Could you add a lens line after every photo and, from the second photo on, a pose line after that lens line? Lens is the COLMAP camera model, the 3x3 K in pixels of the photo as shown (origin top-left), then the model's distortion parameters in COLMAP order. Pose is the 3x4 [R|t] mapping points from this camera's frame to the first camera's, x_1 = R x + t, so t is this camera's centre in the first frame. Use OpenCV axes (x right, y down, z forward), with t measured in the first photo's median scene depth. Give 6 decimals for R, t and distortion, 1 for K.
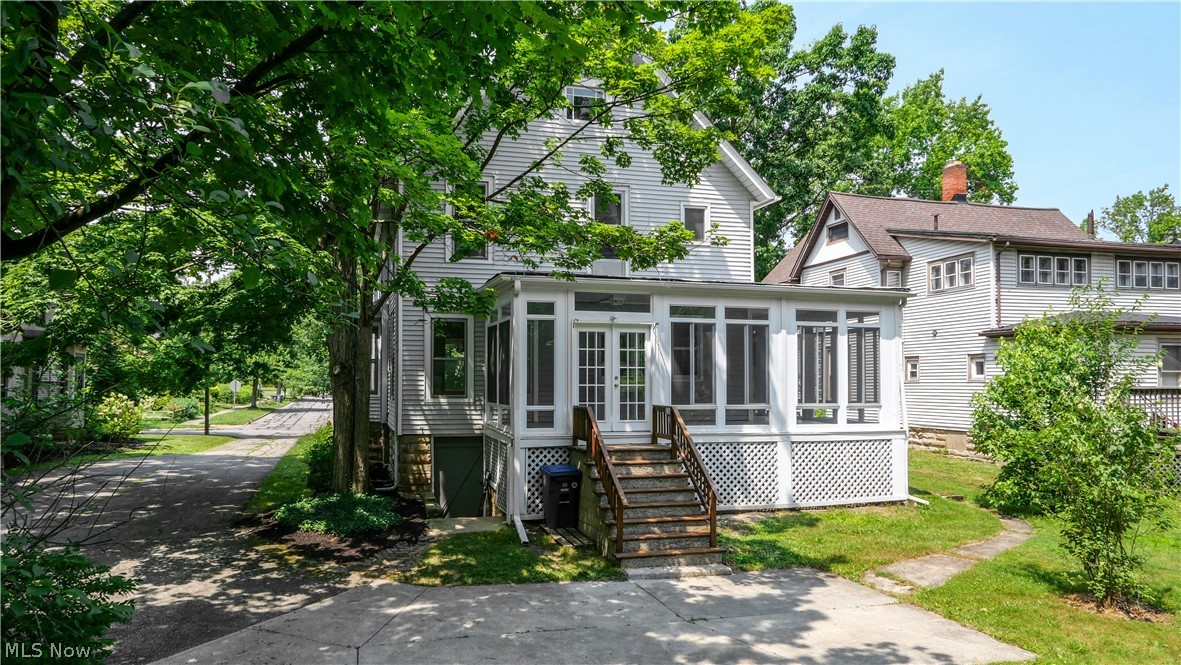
lens RADIAL K [[808.1, 0, 585.1], [0, 808.1, 333.2], [0, 0, 1]] dist [0.006097, -0.017585]
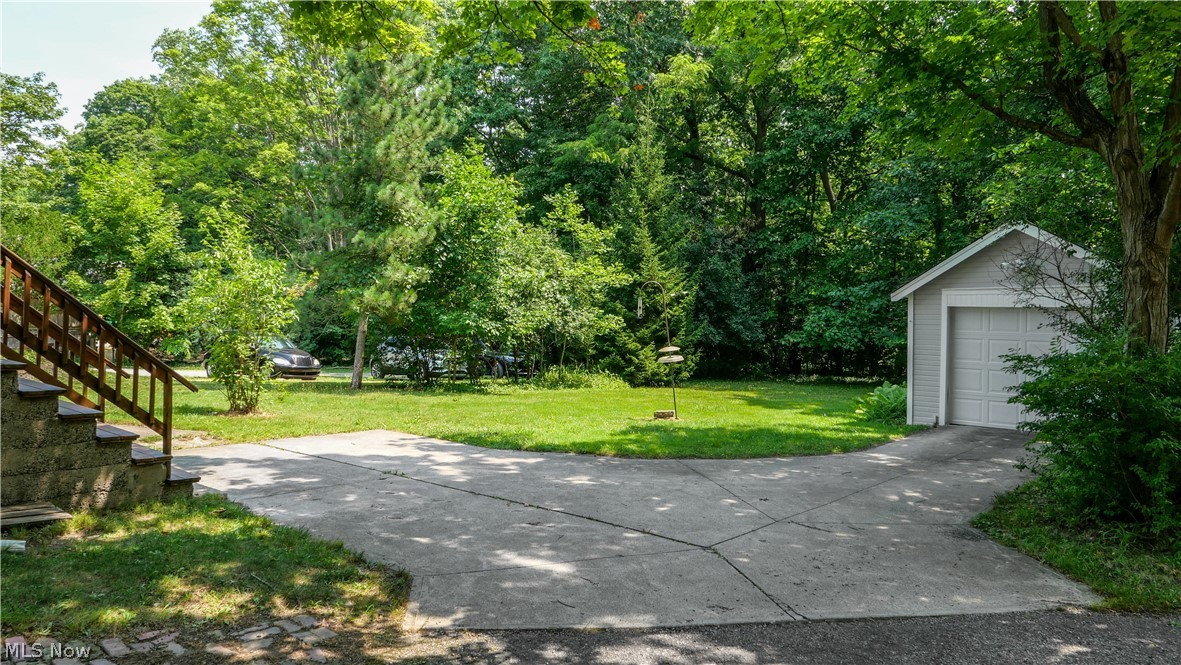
lens RADIAL K [[808.1, 0, 591.7], [0, 808.1, 328.6], [0, 0, 1]] dist [0.006097, -0.017585]
pose [[-0.572556, -0.035043, 0.819117, -0.676113], [-0.071201, 0.997437, -0.007097, 0.176694], [-0.816768, -0.062386, -0.573583, 1.271660]]
